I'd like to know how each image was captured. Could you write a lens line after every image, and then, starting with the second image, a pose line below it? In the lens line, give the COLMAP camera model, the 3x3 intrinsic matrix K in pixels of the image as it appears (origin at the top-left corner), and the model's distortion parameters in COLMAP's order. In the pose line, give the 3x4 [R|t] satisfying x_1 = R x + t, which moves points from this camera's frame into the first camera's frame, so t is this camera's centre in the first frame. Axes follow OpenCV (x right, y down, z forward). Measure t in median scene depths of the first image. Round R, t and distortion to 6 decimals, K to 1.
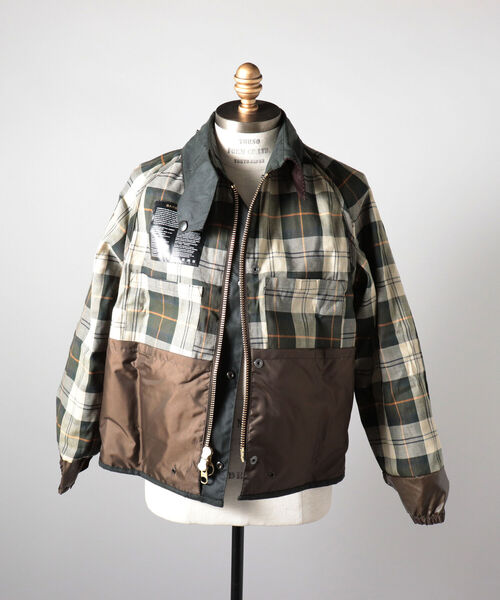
lens RADIAL K [[666.2, 0, 250.9], [0, 666.2, 303.2], [0, 0, 1]] dist [-0.102969, 0.000000]
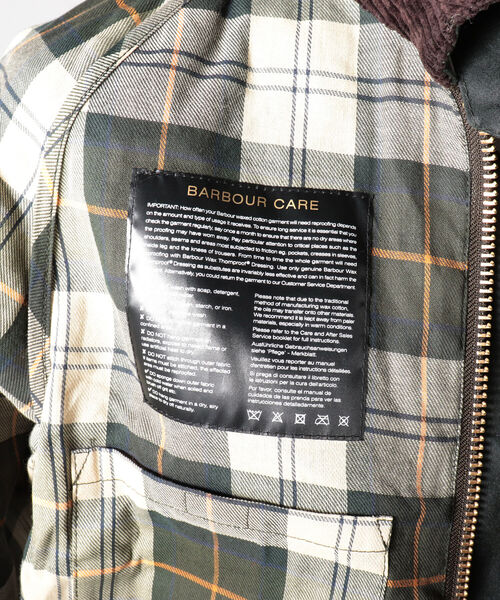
lens RADIAL K [[666.2, 0, 251.8], [0, 666.2, 298.0], [0, 0, 1]] dist [-0.102969, 0.000000]
pose [[0.973153, -0.127159, 0.191844, -0.154063], [0.093713, 0.980216, 0.174340, -0.147209], [-0.210217, -0.151681, 0.965817, 0.747305]]
